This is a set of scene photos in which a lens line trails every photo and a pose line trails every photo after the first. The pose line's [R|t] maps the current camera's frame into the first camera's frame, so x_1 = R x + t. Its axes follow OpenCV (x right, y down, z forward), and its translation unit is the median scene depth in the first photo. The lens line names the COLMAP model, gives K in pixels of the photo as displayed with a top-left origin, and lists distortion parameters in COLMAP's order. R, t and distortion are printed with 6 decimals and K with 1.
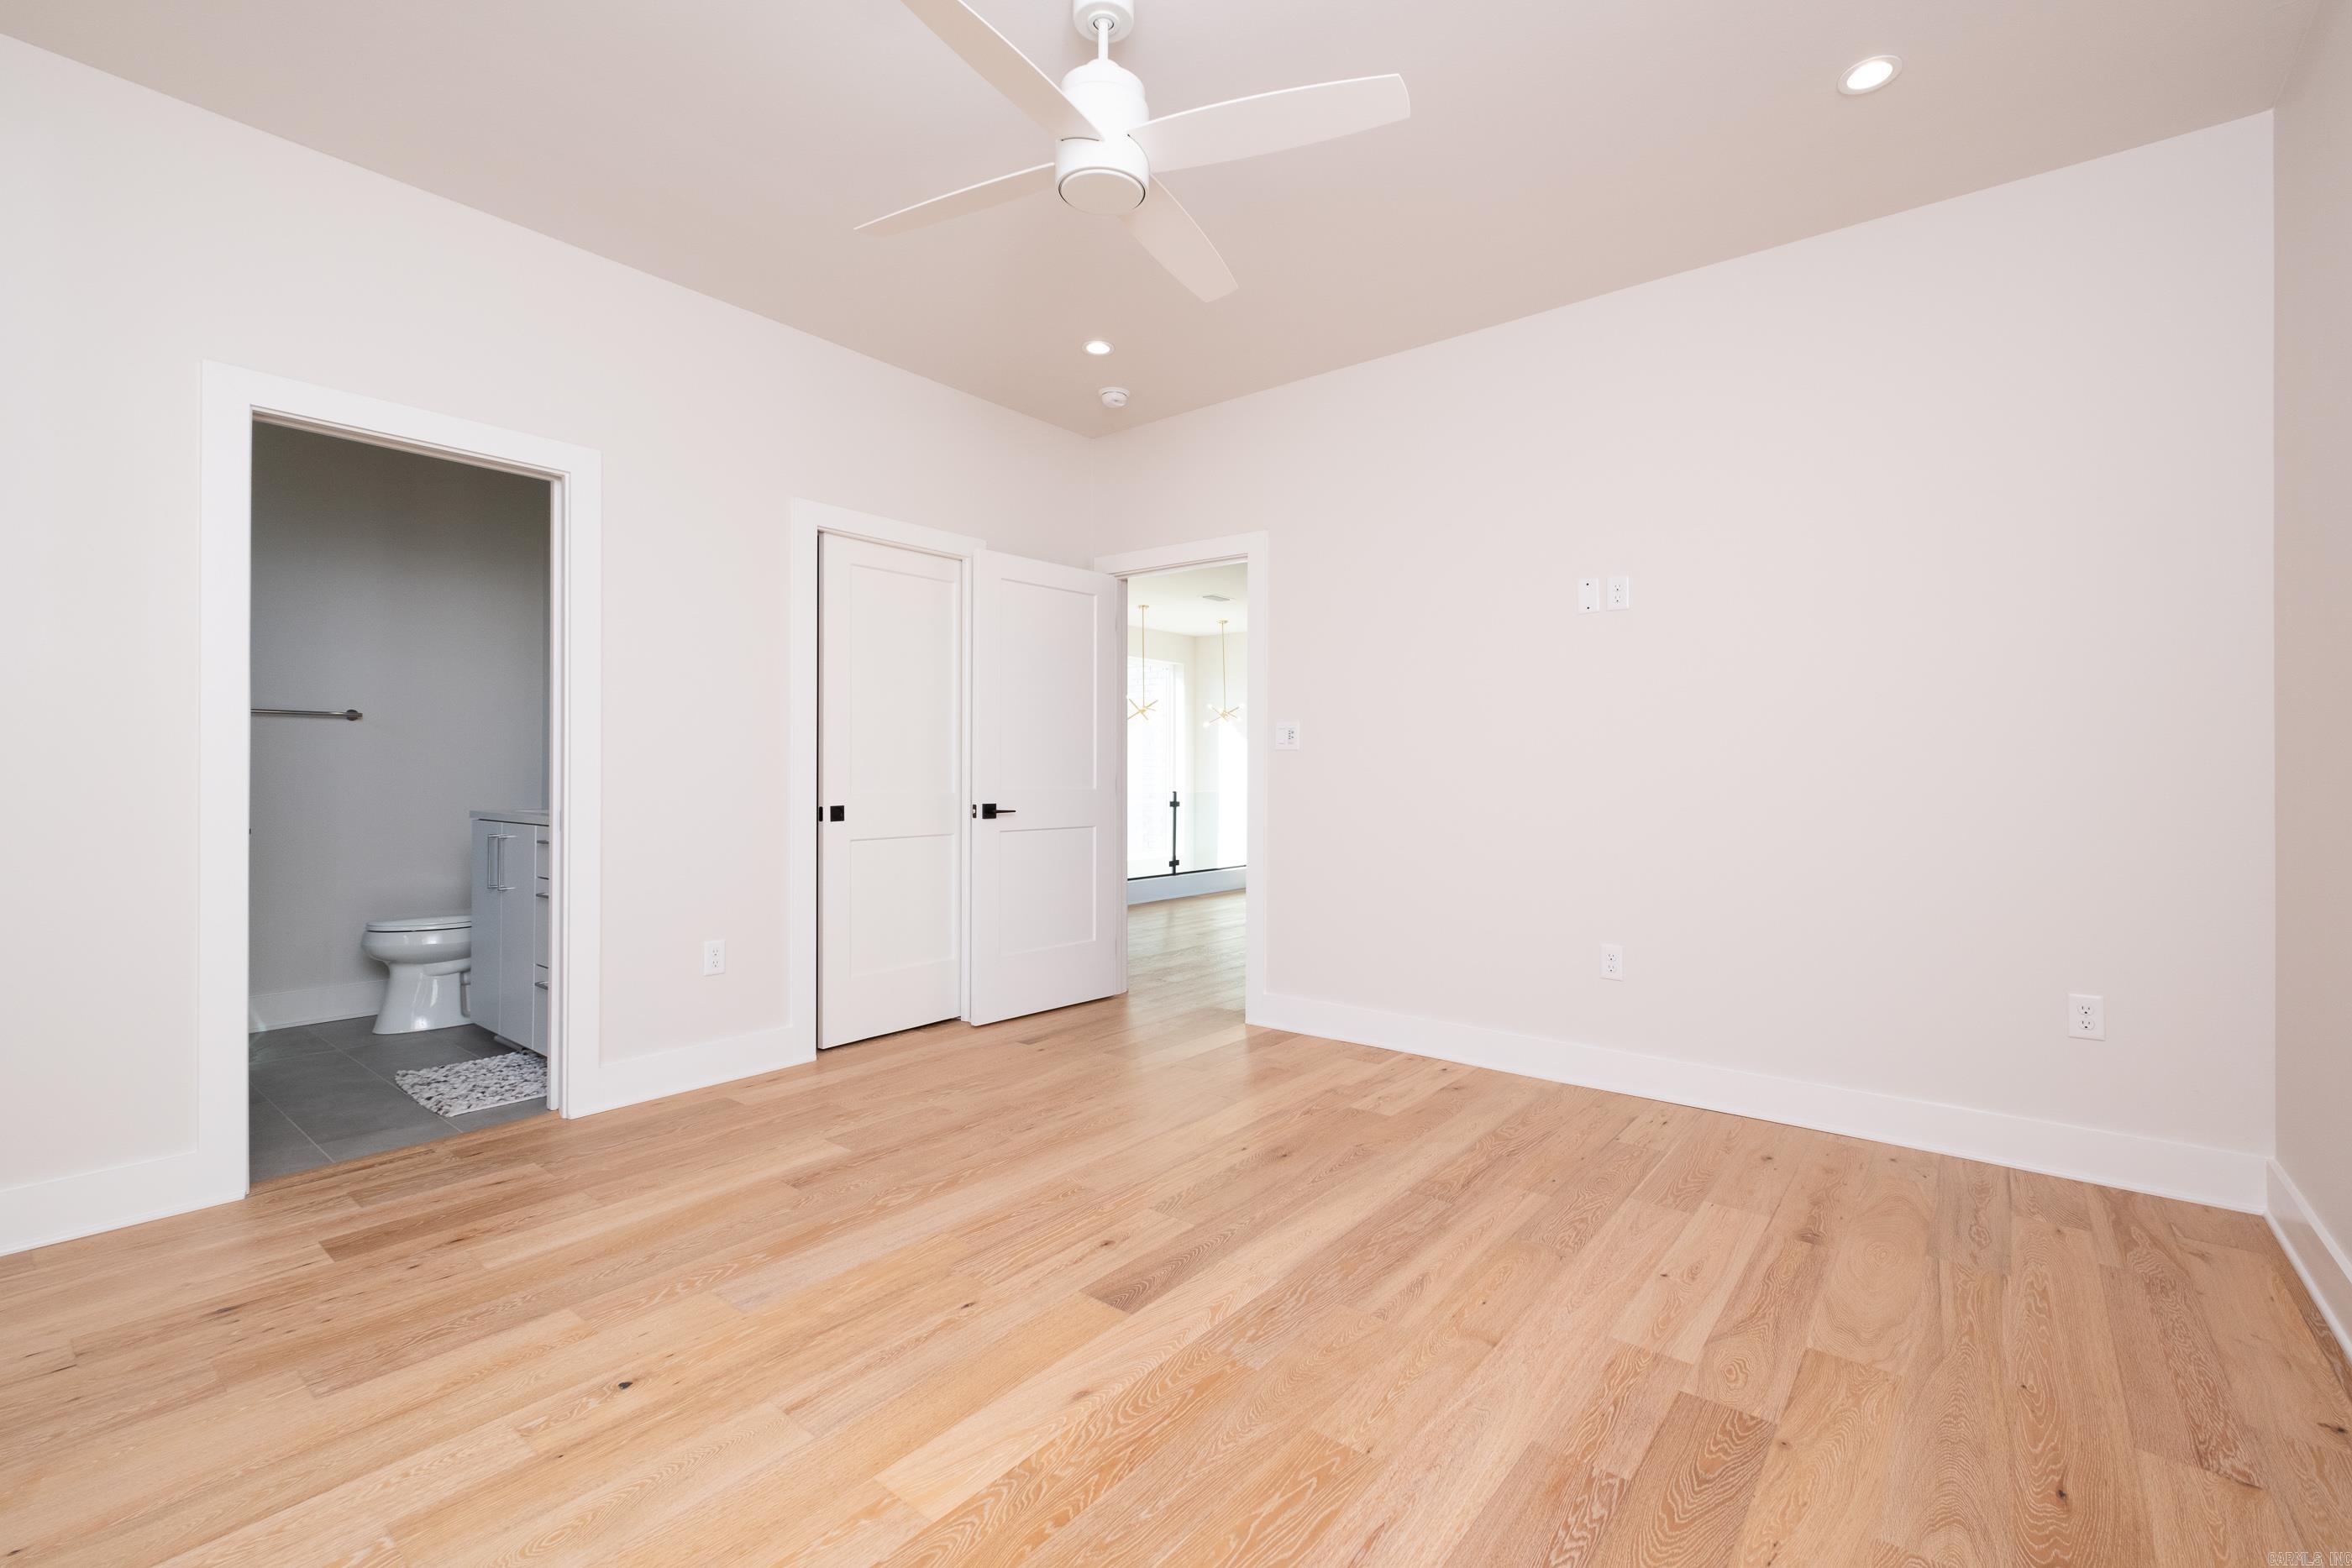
lens RADIAL K [[1020.1, 0, 1179.0], [0, 1020.1, 783.8], [0, 0, 1]] dist [0.001141, 0.000142]
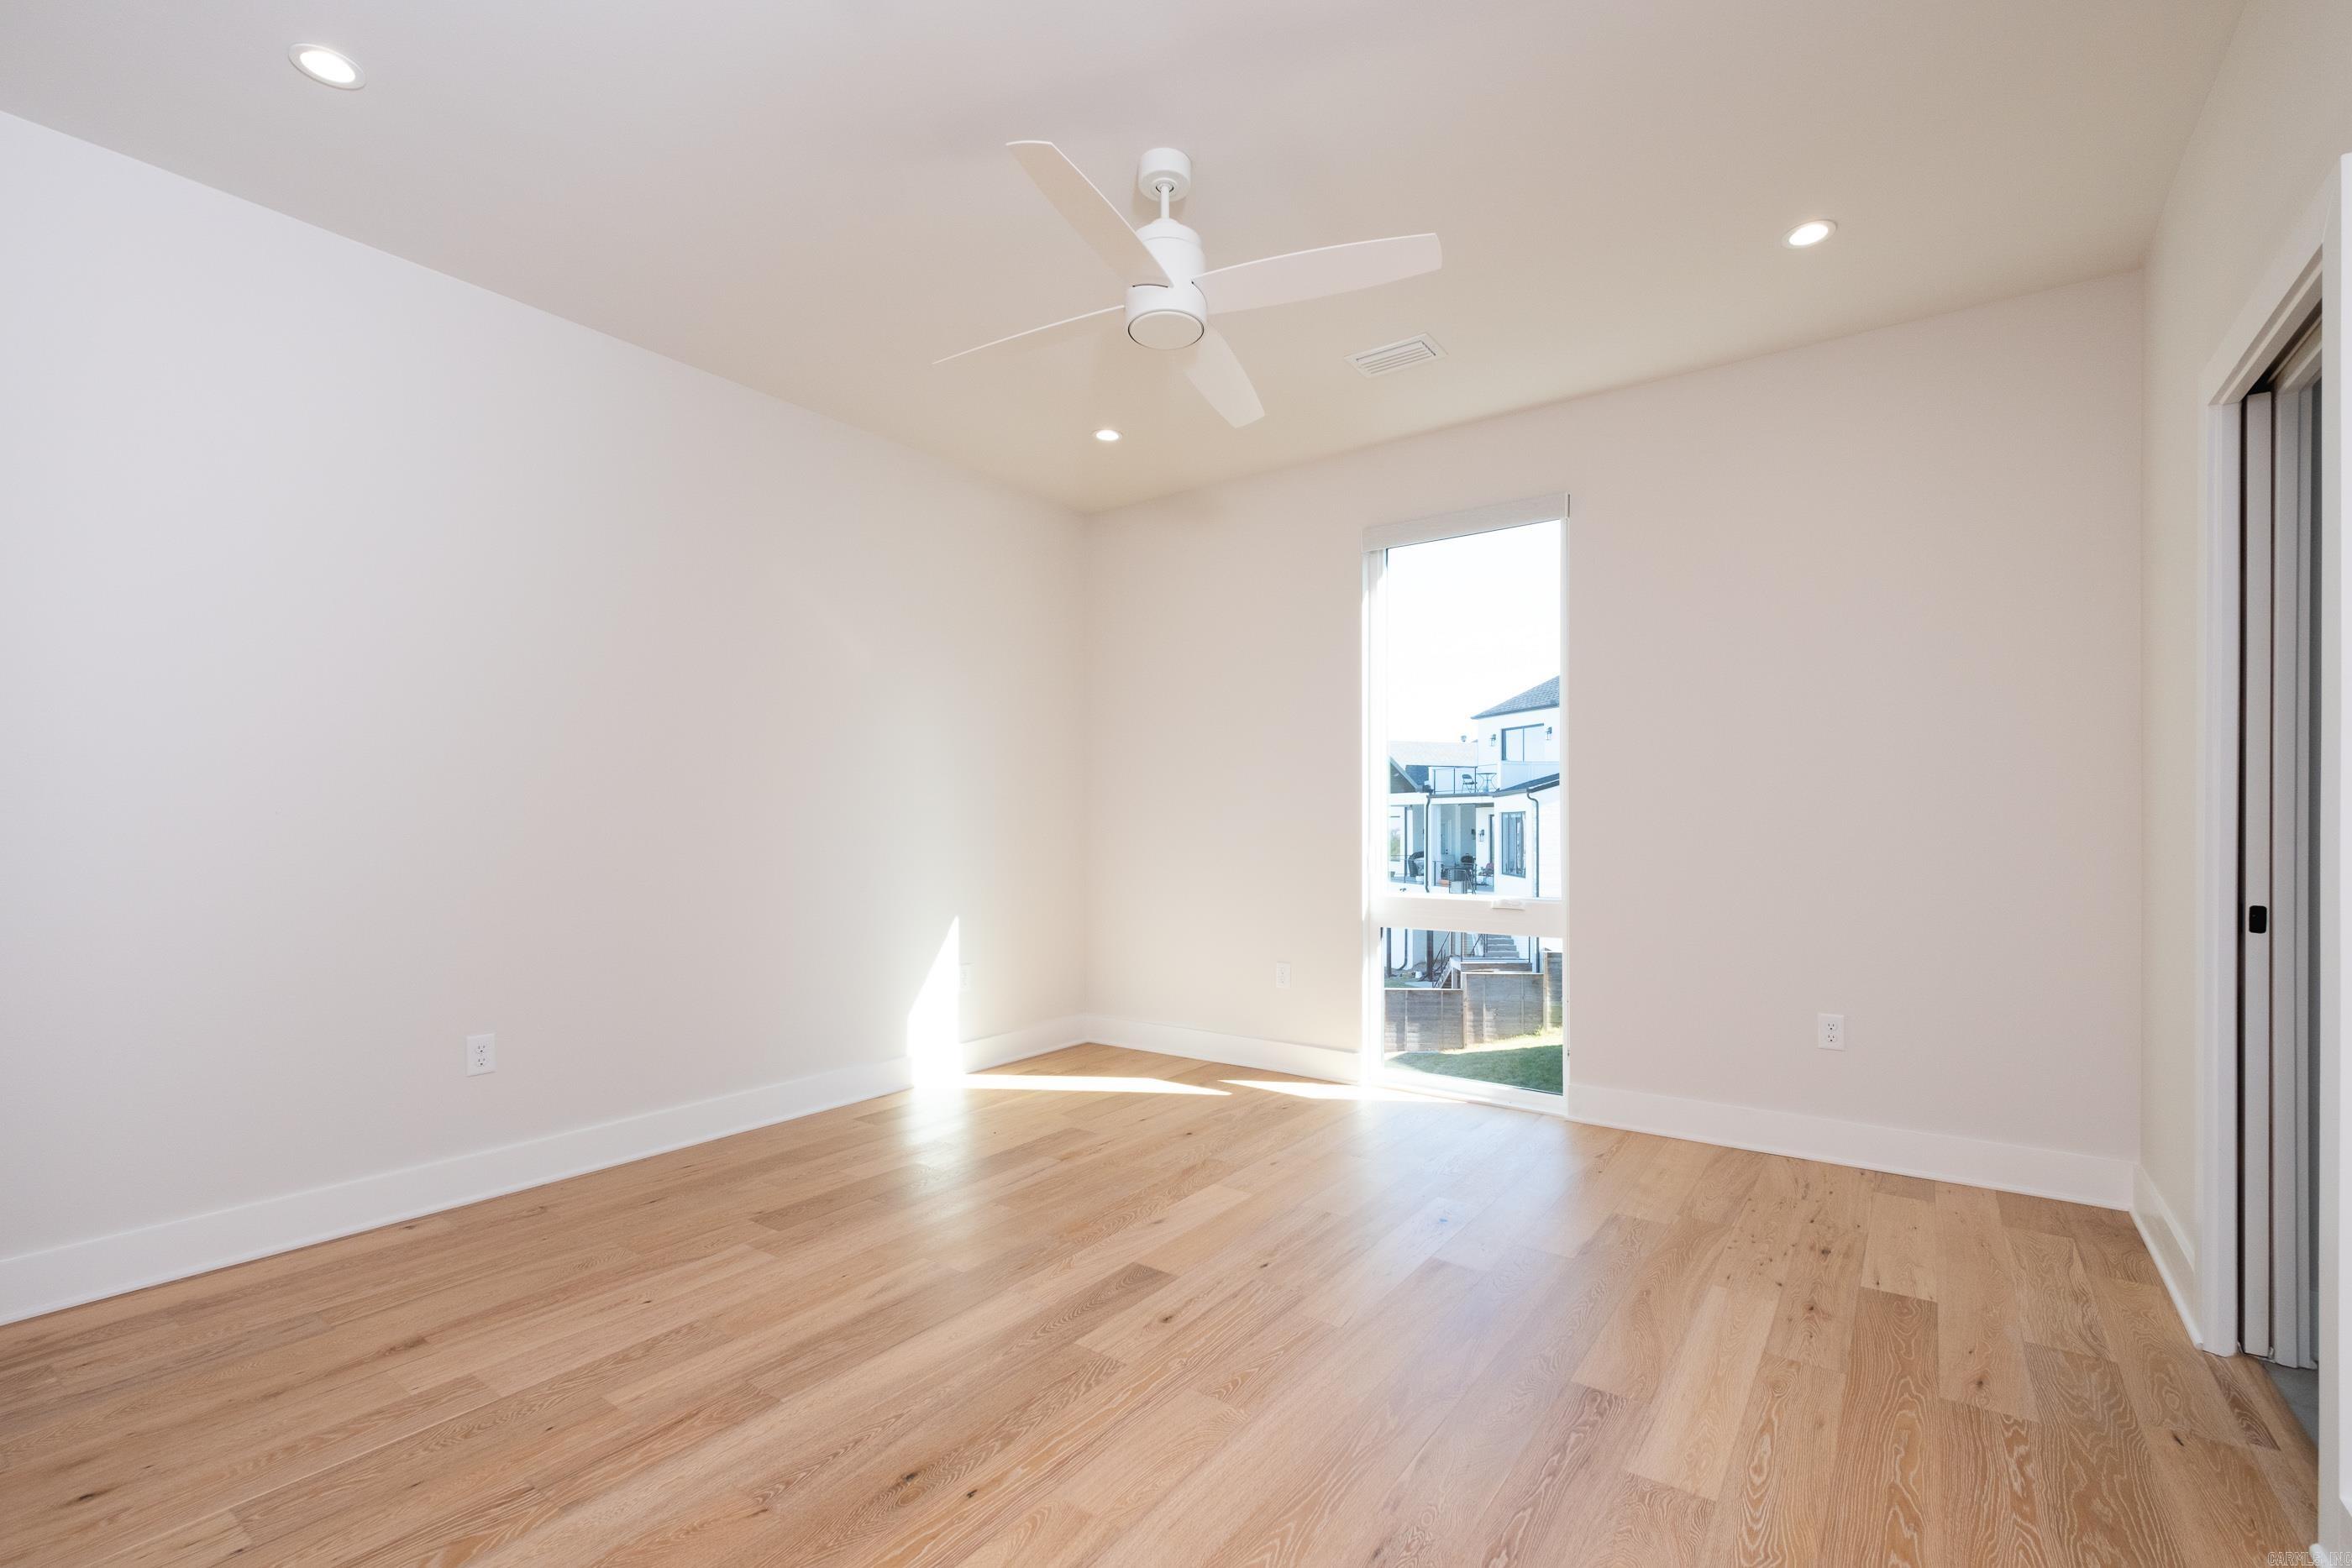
lens RADIAL K [[1020.1, 0, 1173.9], [0, 1020.1, 801.5], [0, 0, 1]] dist [0.001141, 0.000142]
pose [[-0.998632, -0.003134, -0.052194, -0.025111], [-0.002463, 0.999914, -0.012905, -0.037615], [0.052230, -0.012759, -0.998554, 1.998226]]
